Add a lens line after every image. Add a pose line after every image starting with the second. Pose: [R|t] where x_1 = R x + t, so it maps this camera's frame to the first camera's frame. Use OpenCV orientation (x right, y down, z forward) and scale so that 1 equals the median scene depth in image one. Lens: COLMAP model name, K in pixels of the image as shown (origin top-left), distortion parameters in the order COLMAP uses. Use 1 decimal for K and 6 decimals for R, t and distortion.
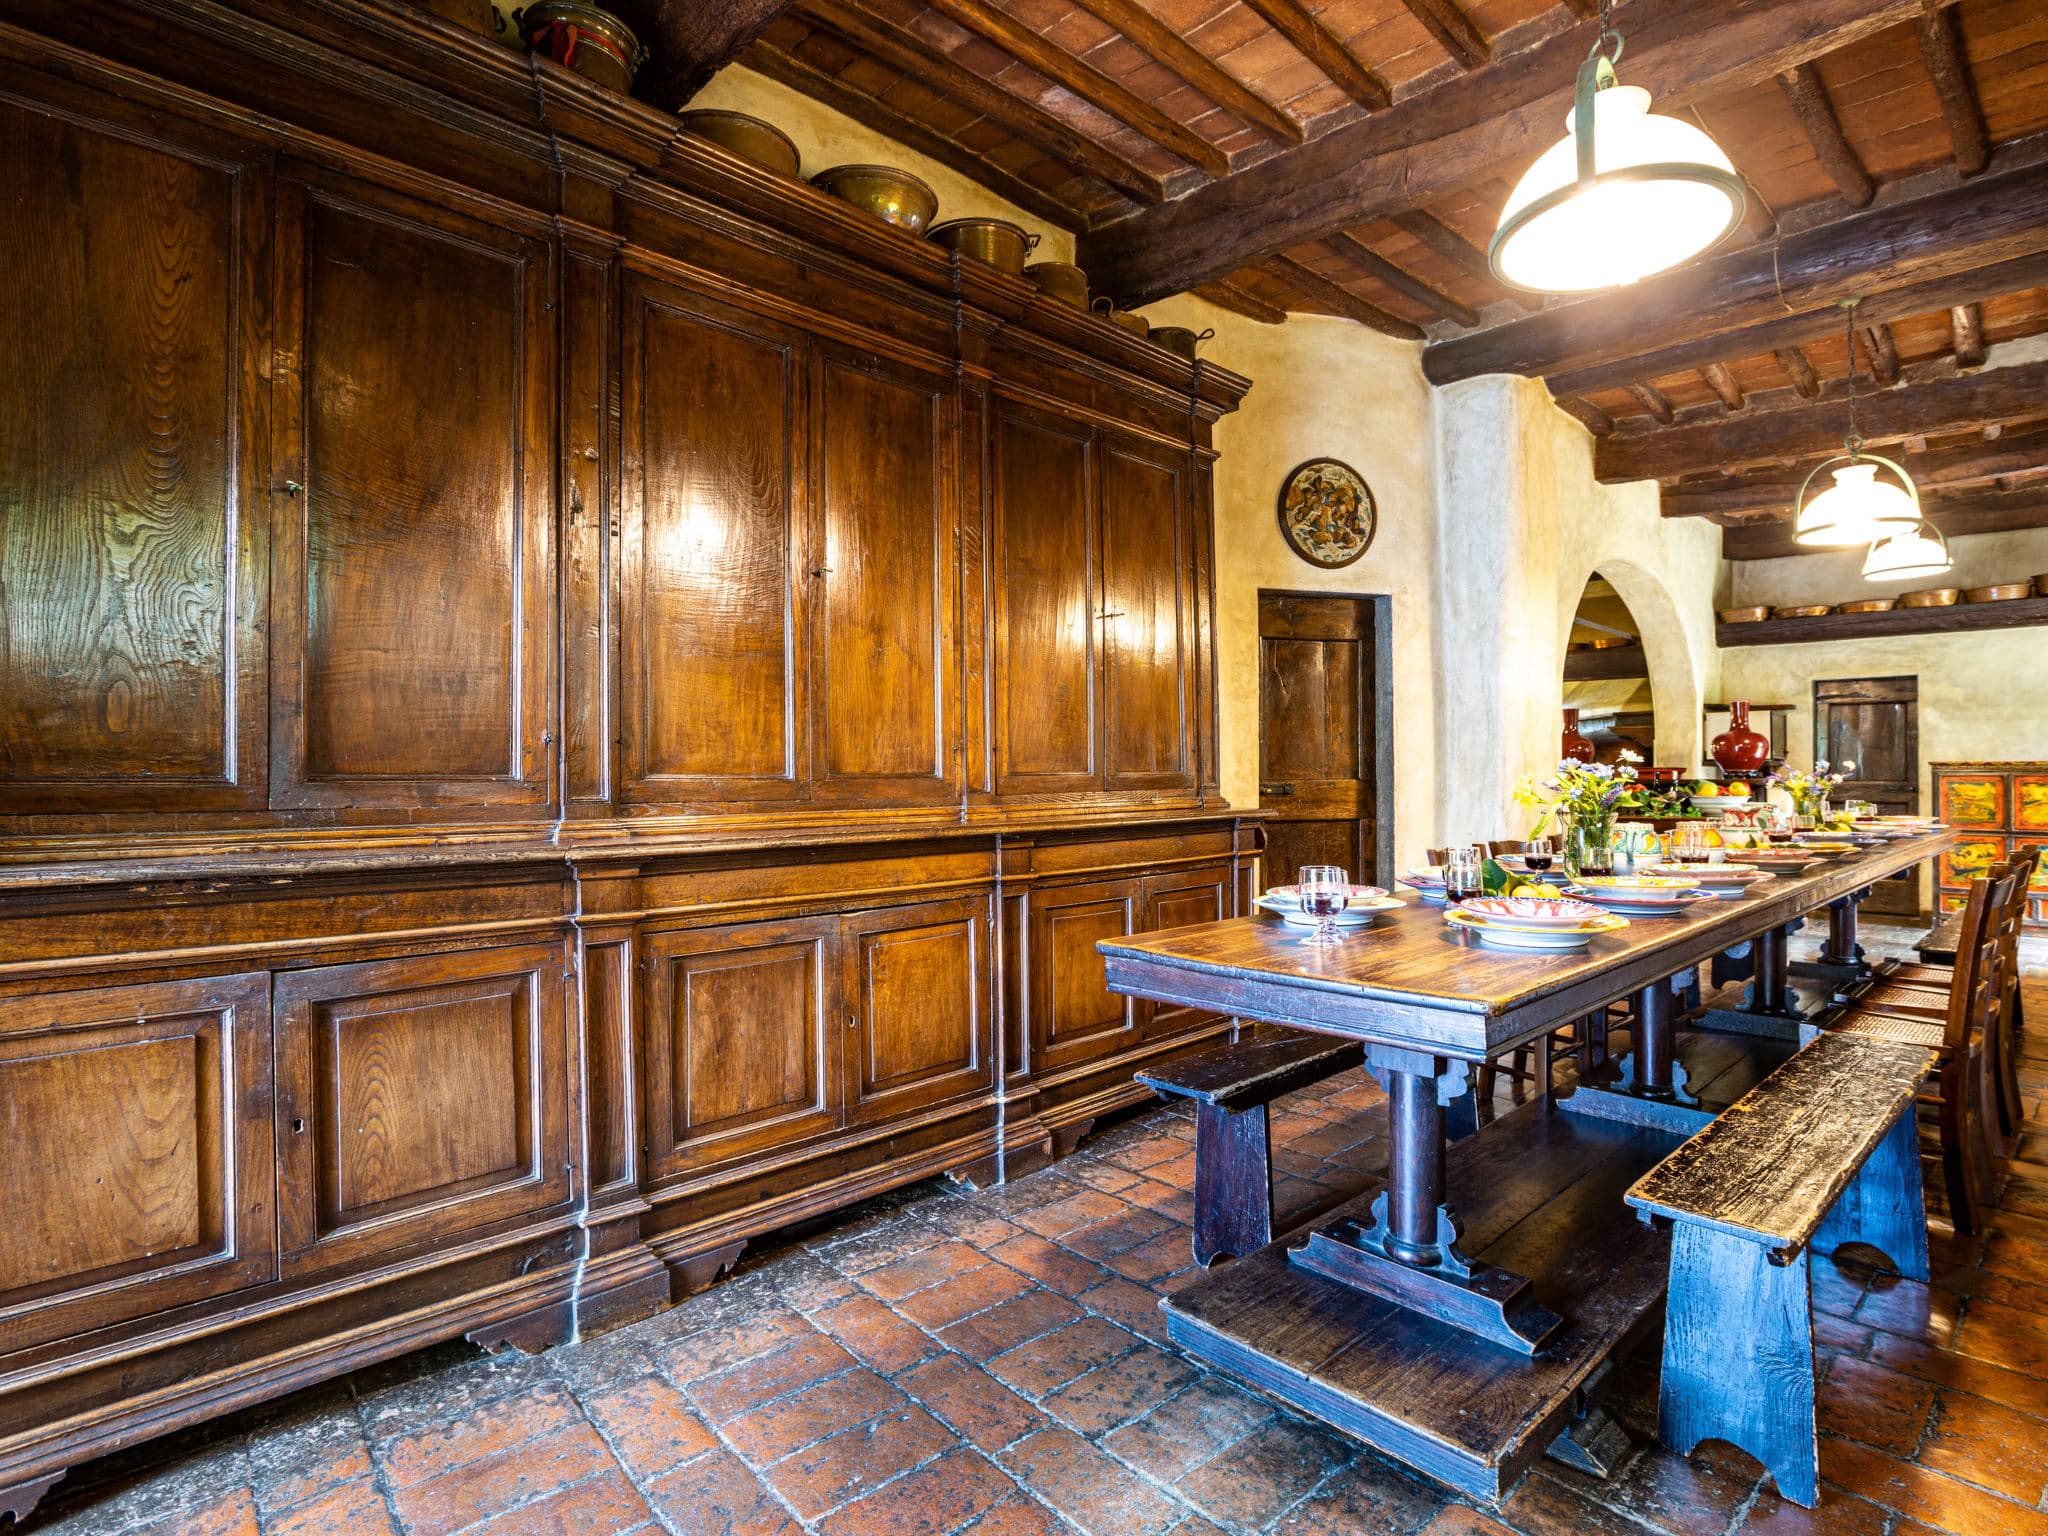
lens RADIAL K [[1046.9, 0, 1024.0], [0, 1046.9, 768.0], [0, 0, 1]] dist [-0.036658, 0.012822]
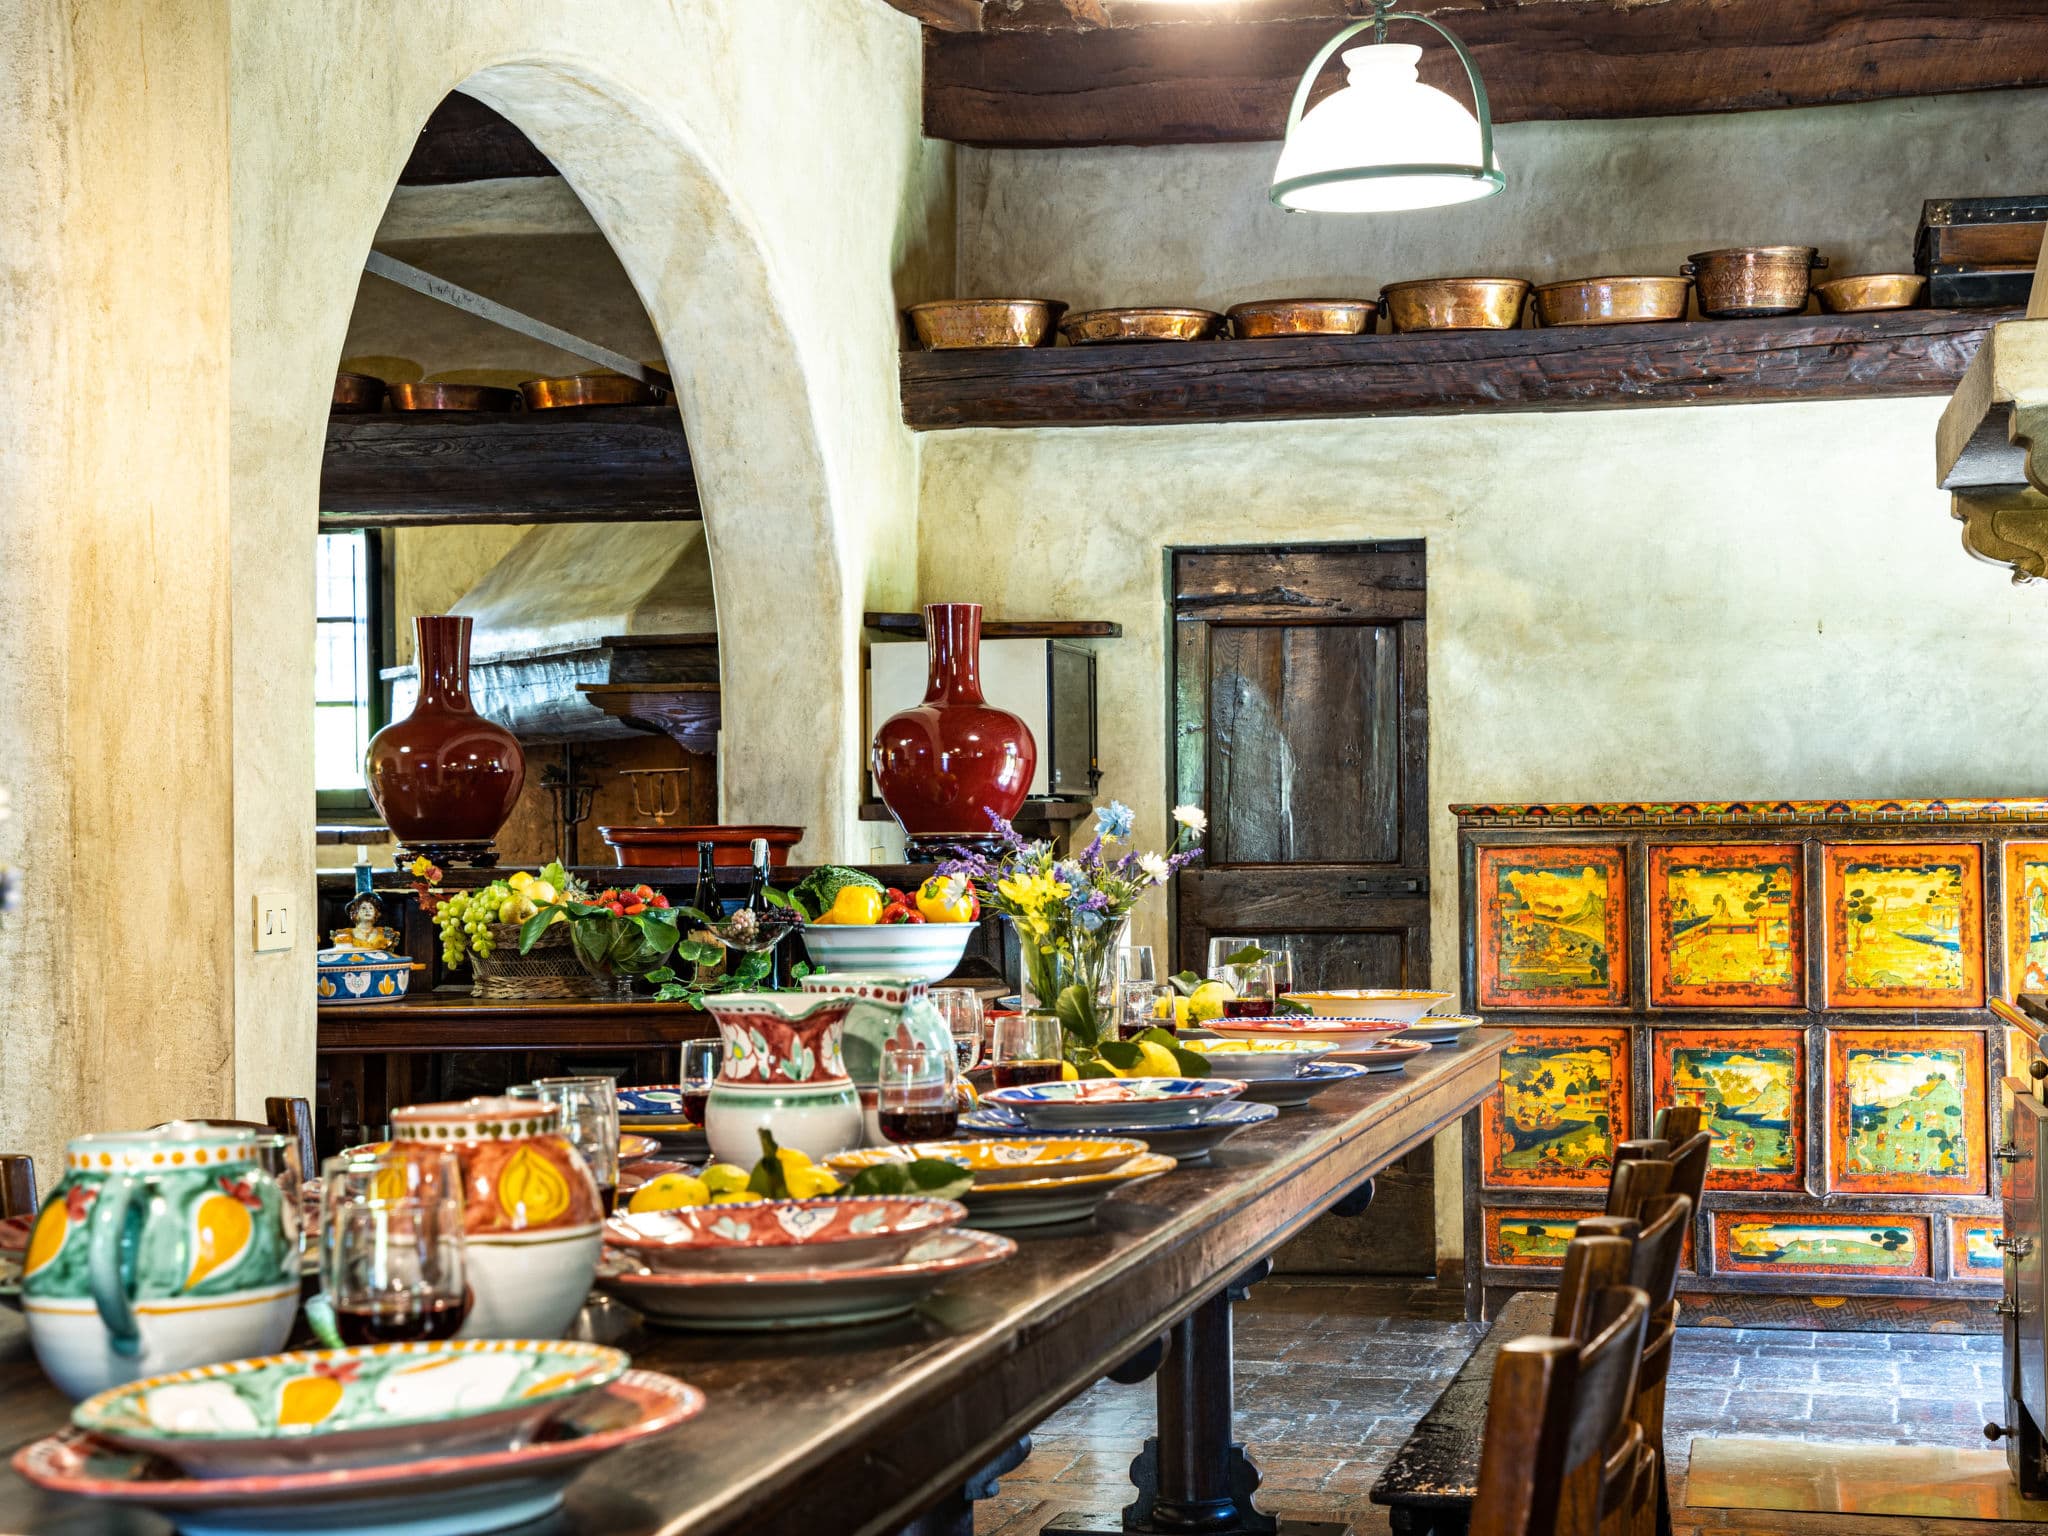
lens RADIAL K [[3559.8, 0, 1023.1], [0, 3559.8, 846.2], [0, 0, 1]] dist [0.209699, 0.034209]
pose [[0.828124, -0.009884, 0.560457, 0.124754], [0.007376, 0.999950, 0.006736, -0.001150], [-0.560496, -0.001444, 0.828156, 0.127063]]
